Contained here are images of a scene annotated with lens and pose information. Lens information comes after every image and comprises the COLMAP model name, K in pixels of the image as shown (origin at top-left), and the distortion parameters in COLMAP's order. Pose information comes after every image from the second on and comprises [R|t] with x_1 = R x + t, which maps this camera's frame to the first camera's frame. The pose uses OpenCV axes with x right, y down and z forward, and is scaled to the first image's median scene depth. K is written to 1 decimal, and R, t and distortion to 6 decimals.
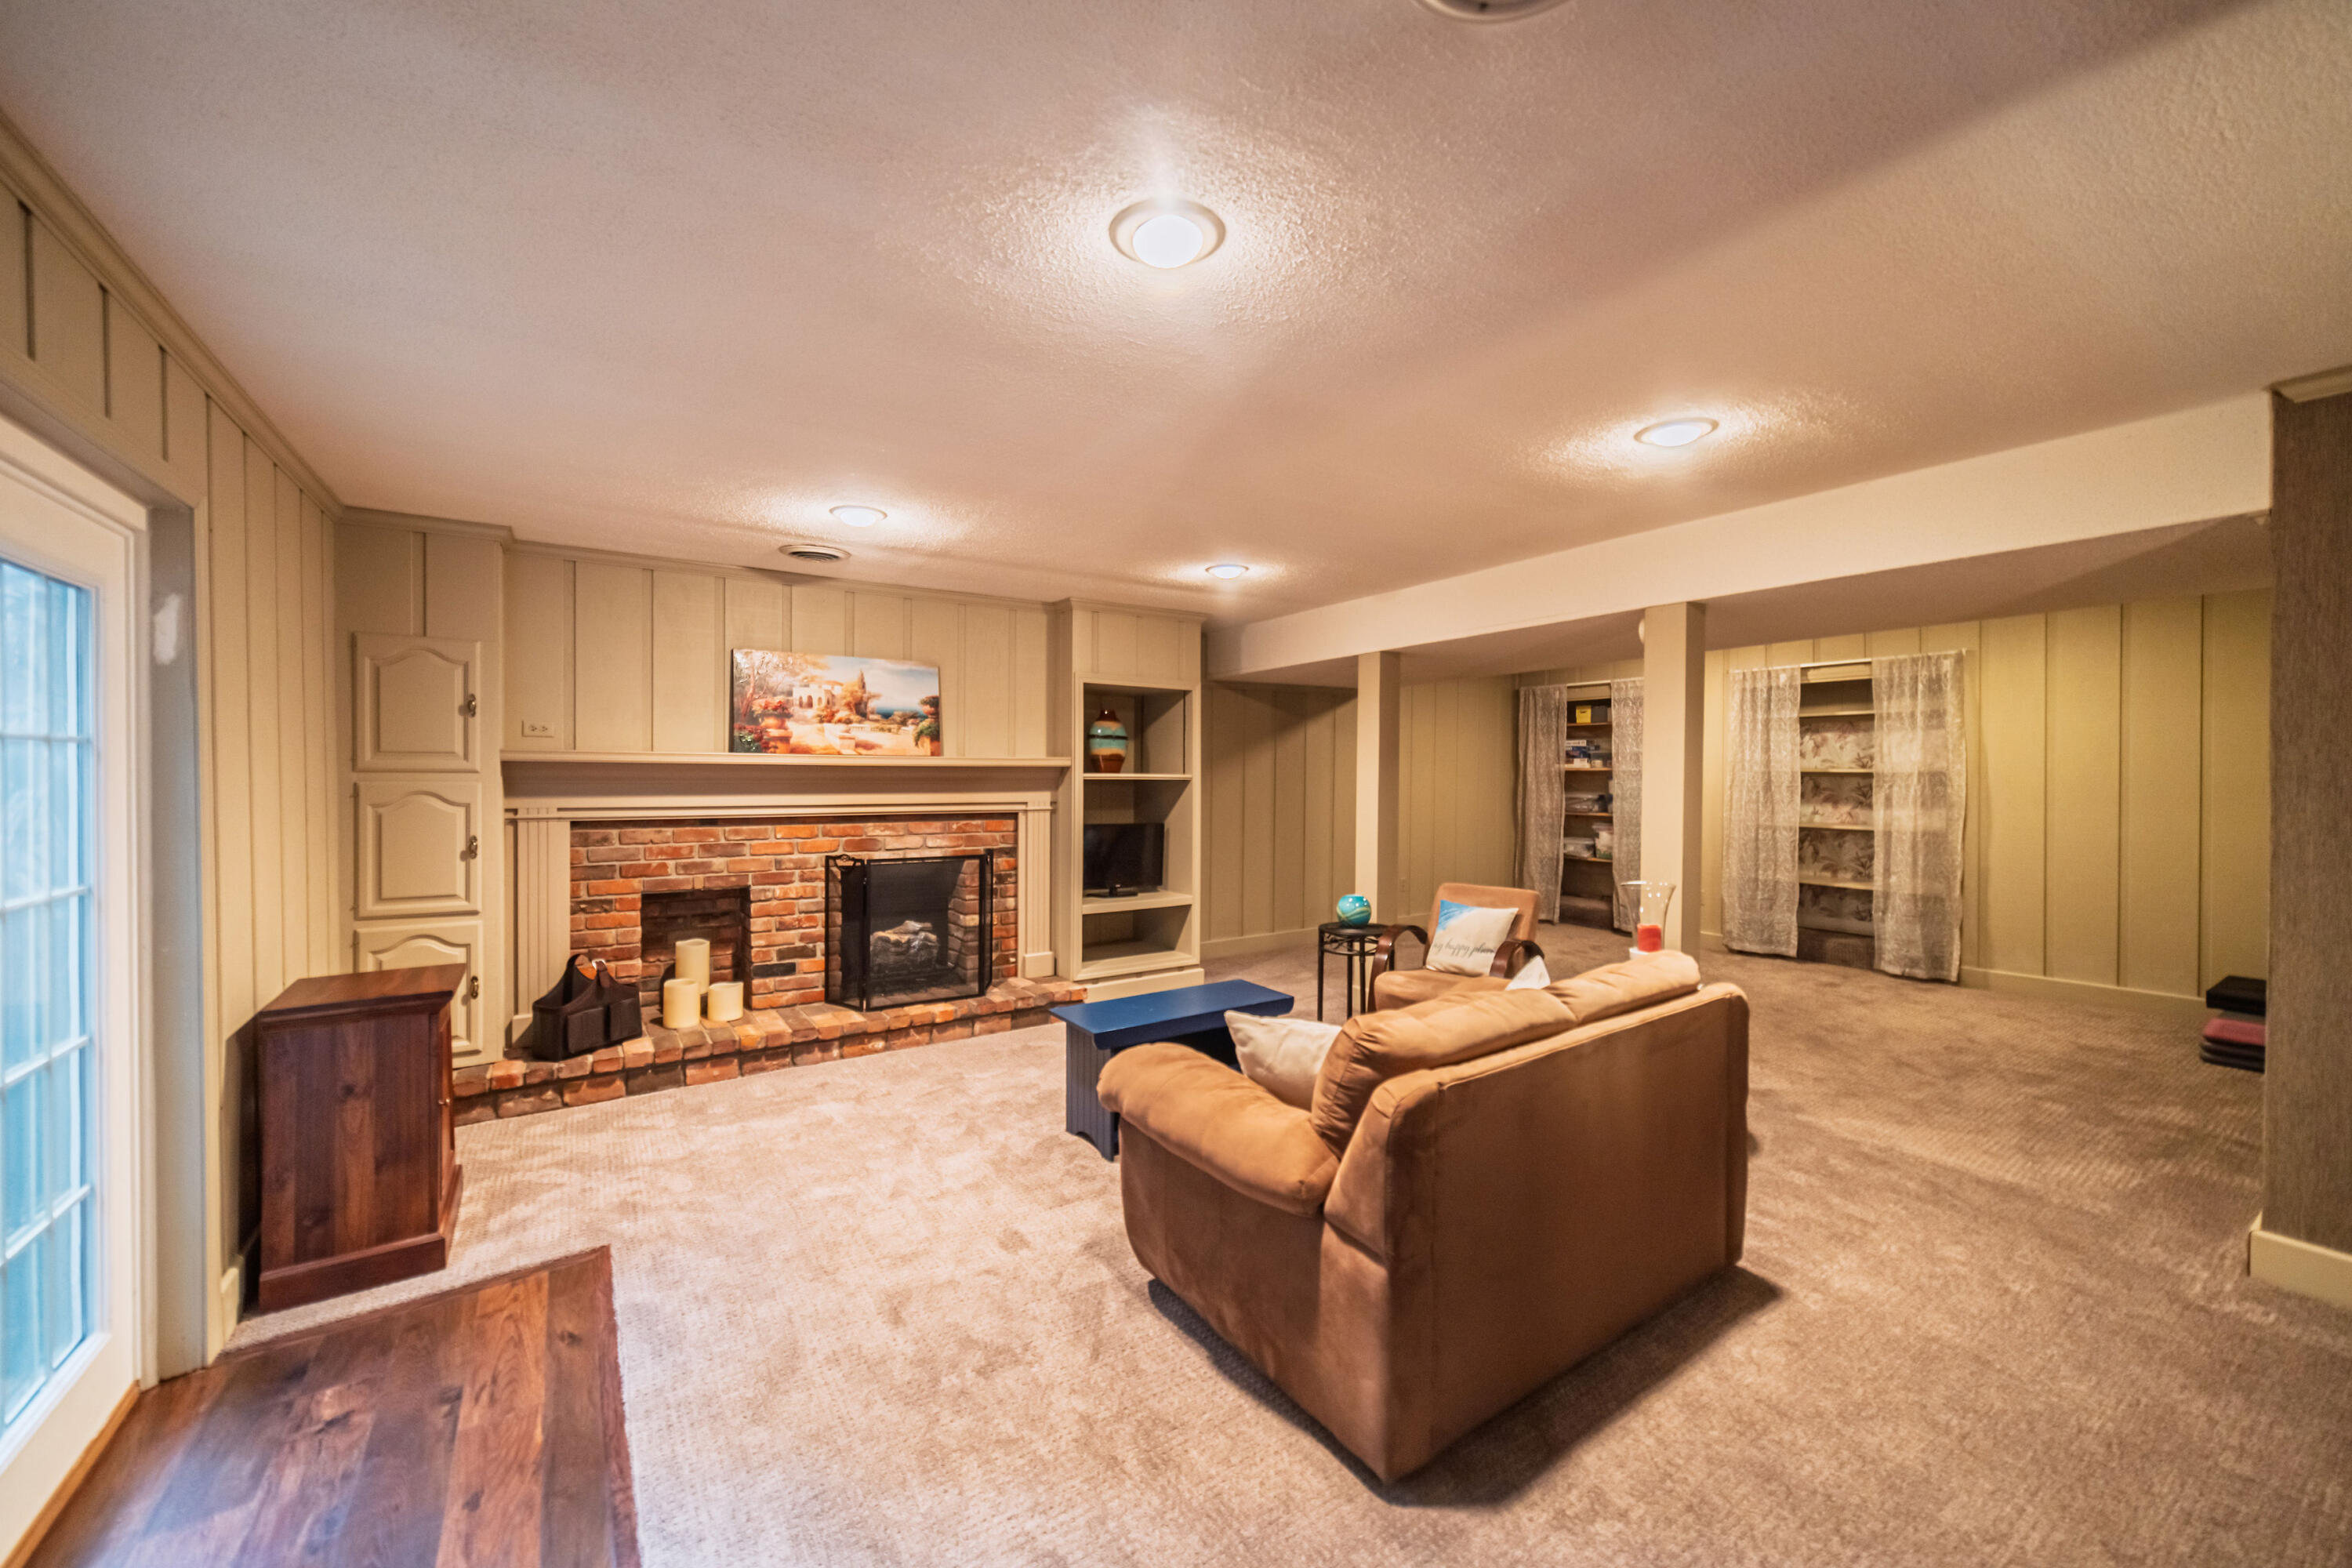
lens RADIAL K [[916.1, 0, 1178.7], [0, 916.1, 779.8], [0, 0, 1]] dist [-0.000831, -0.000019]
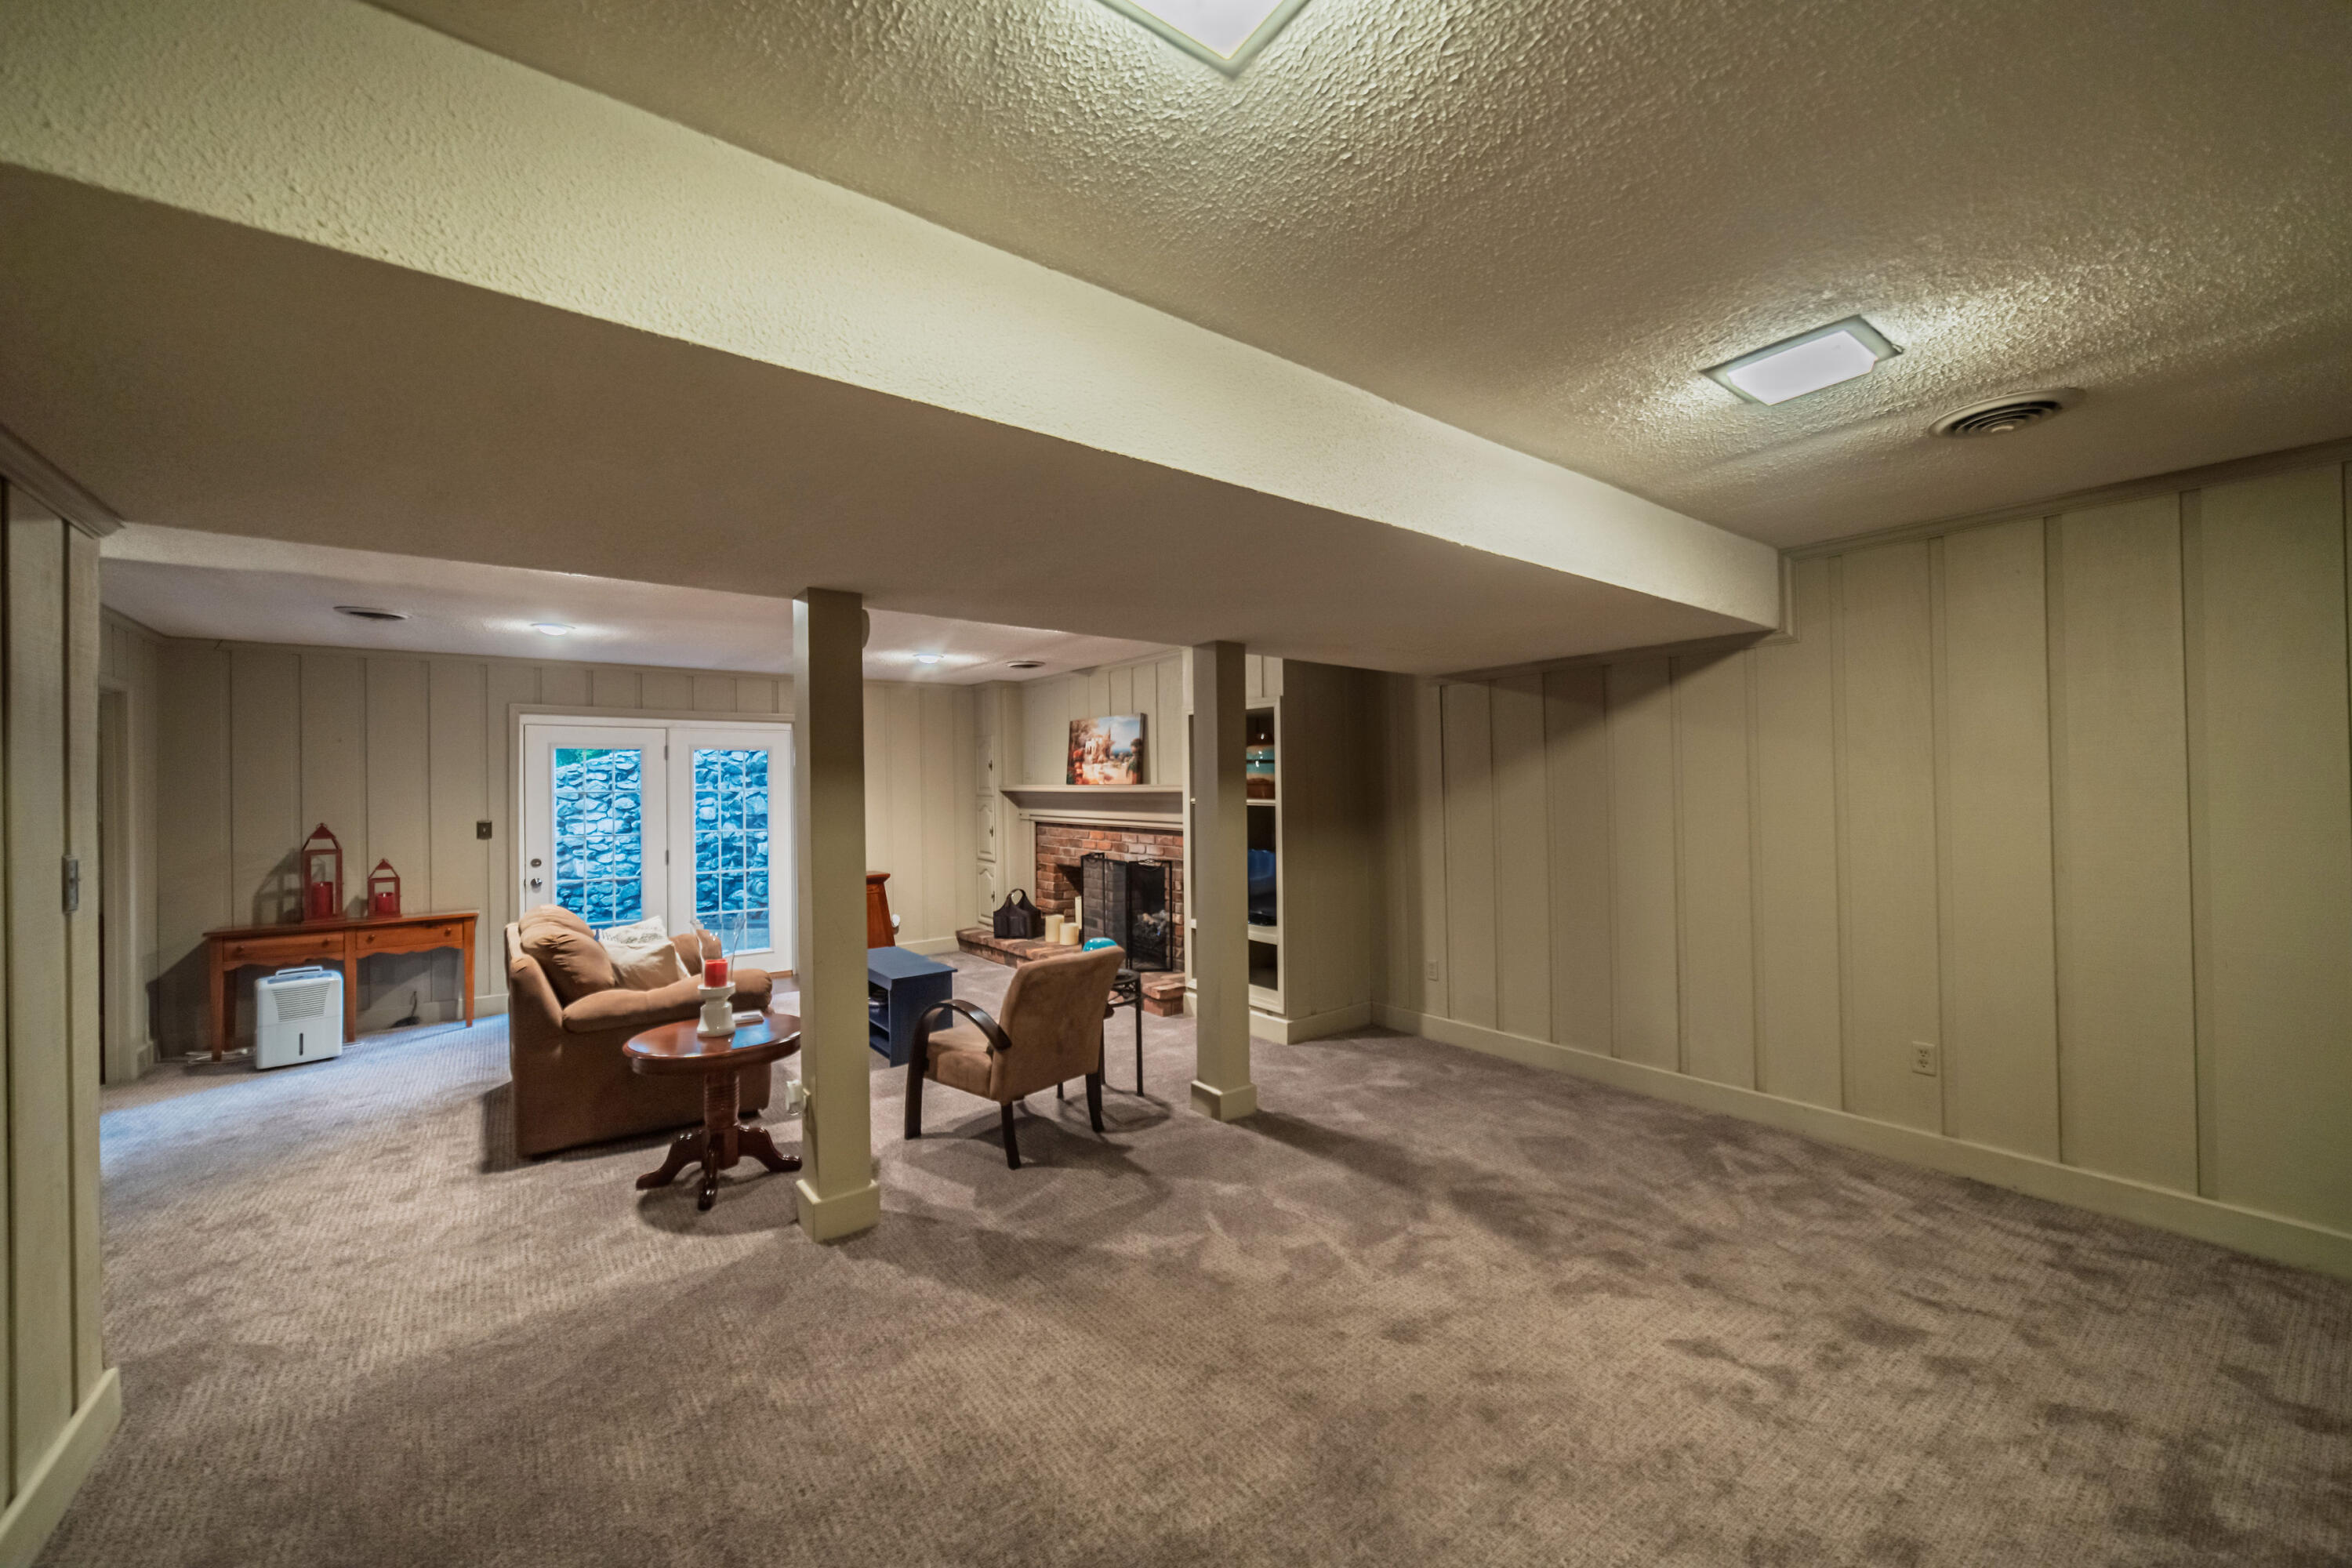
lens RADIAL K [[916.1, 0, 1172.2], [0, 916.1, 780.9], [0, 0, 1]] dist [-0.000831, -0.000019]
pose [[0.048514, -0.005825, -0.998806, 1.097722], [0.002461, 0.999981, -0.005712, -0.024187], [0.998819, -0.002181, 0.048527, 1.032385]]
